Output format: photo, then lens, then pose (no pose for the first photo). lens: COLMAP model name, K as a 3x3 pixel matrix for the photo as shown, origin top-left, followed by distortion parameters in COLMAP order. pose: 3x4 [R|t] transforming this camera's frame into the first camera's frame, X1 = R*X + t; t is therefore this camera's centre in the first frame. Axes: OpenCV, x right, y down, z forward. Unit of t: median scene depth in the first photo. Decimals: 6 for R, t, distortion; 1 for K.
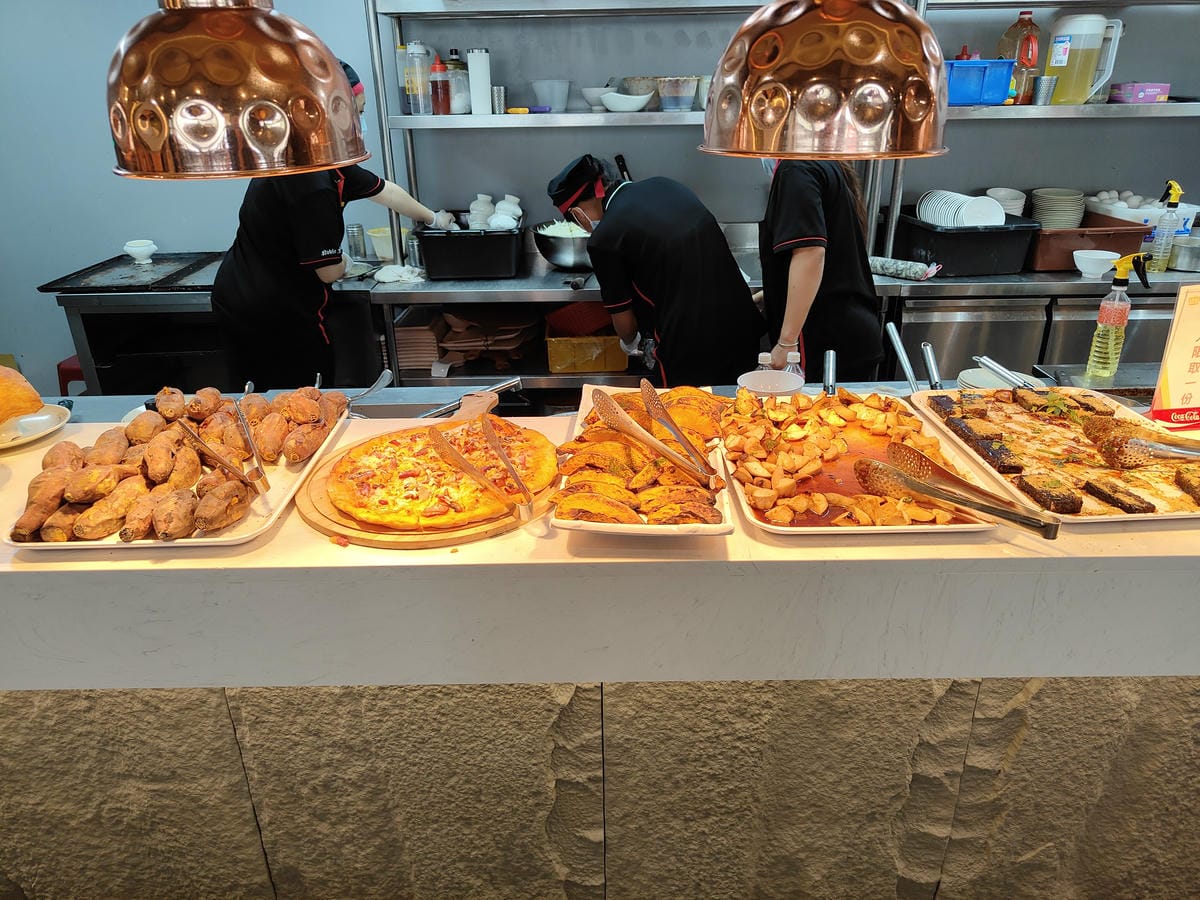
lens RADIAL K [[836.9, 0, 595.9], [0, 836.9, 449.6], [0, 0, 1]] dist [0.020180, -0.000418]
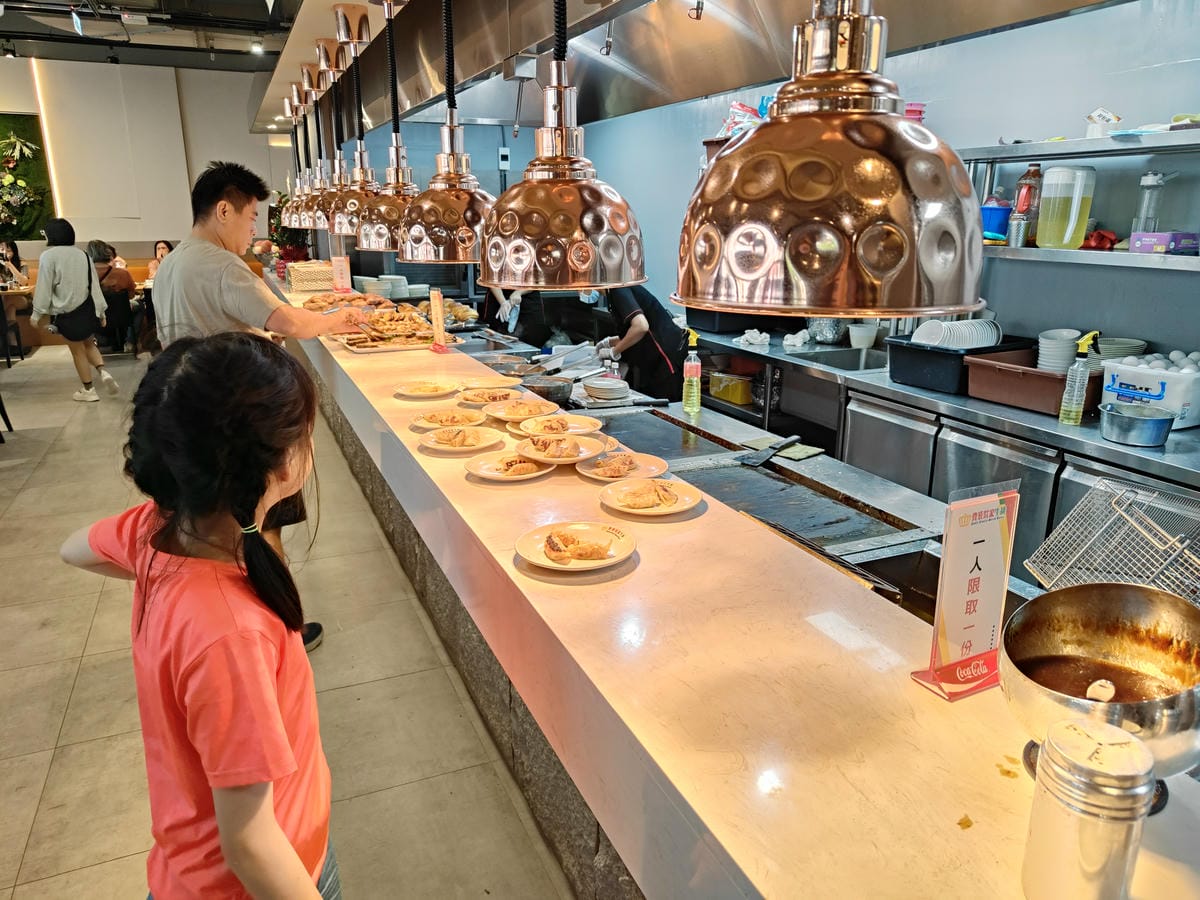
lens RADIAL K [[836.9, 0, 599.9], [0, 836.9, 451.2], [0, 0, 1]] dist [0.020180, -0.000418]
pose [[0.385325, 0.267826, -0.883060, 1.301176], [-0.392025, 0.913816, 0.106093, -0.081478], [0.835369, 0.305302, 0.457111, 0.159564]]
